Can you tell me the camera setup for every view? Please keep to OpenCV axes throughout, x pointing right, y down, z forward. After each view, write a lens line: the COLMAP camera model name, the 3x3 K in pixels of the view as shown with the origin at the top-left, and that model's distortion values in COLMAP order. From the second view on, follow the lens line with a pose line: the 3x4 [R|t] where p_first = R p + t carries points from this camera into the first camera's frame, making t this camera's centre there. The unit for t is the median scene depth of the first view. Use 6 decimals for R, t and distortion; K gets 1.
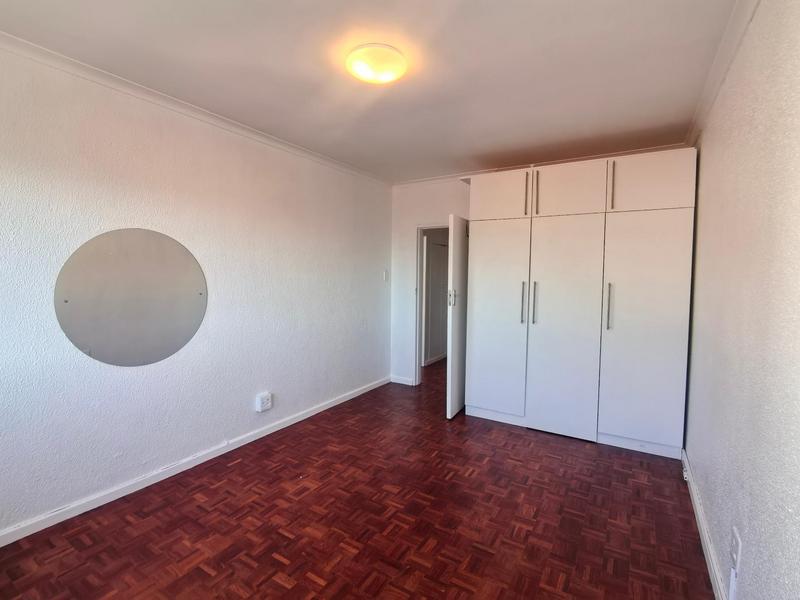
lens RADIAL K [[382.4, 0, 400.2], [0, 382.4, 299.5], [0, 0, 1]] dist [-0.001142, 0.000280]
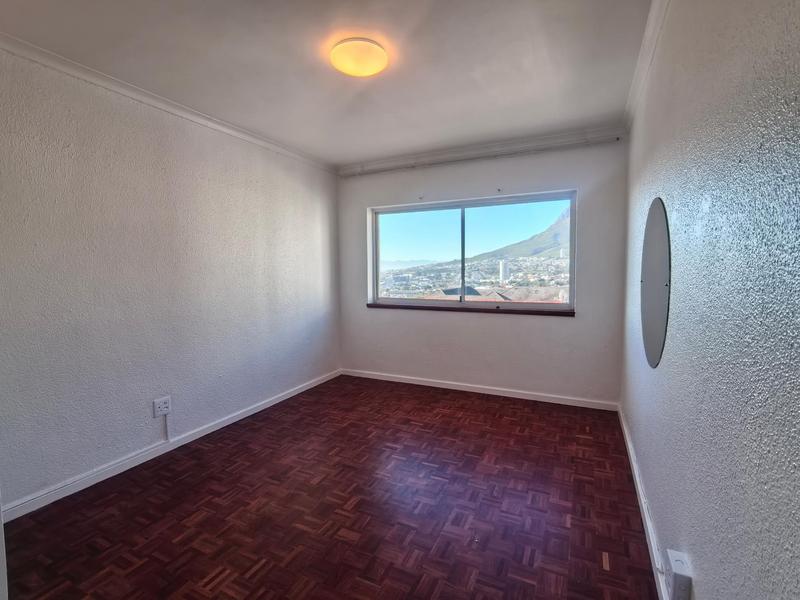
lens RADIAL K [[382.4, 0, 399.4], [0, 382.4, 300.3], [0, 0, 1]] dist [-0.001142, 0.000280]
pose [[-0.995367, 0.006135, -0.095950, -0.061790], [-0.007722, 0.989638, 0.143376, -0.090035], [0.095836, 0.143453, -0.985006, 1.922558]]
